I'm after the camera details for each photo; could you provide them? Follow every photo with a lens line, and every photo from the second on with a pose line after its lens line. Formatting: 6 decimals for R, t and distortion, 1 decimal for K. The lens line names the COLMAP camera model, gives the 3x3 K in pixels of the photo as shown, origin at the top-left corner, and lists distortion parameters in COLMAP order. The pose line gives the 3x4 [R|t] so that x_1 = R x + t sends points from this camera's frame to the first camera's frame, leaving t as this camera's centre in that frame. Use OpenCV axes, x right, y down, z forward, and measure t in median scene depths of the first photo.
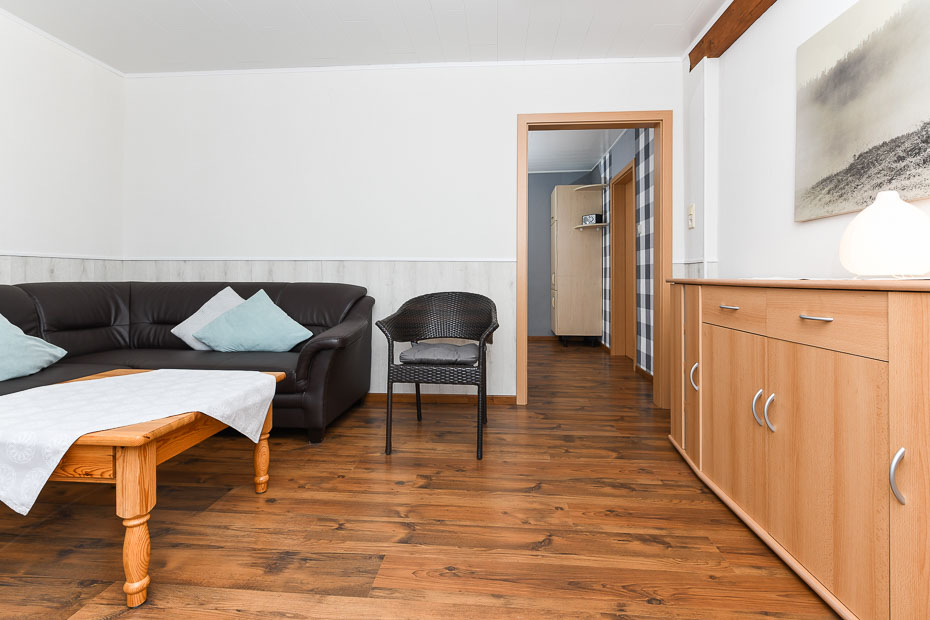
lens RADIAL K [[440.6, 0, 465.7], [0, 440.6, 273.6], [0, 0, 1]] dist [-0.000788, -0.000474]
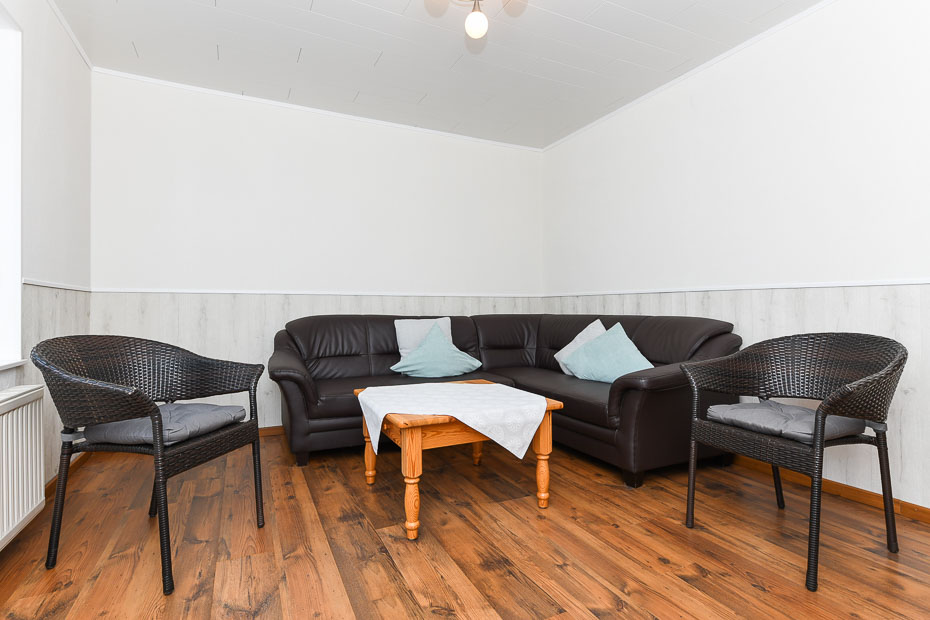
lens RADIAL K [[458.7, 0, 465.0], [0, 458.7, 310.0], [0, 0, 1]] dist [-0.002360, -0.000766]
pose [[0.504072, -0.002845, -0.863657, 0.426924], [0.012372, 0.999916, 0.003927, -0.002391], [0.863573, -0.012664, 0.504065, 0.263801]]
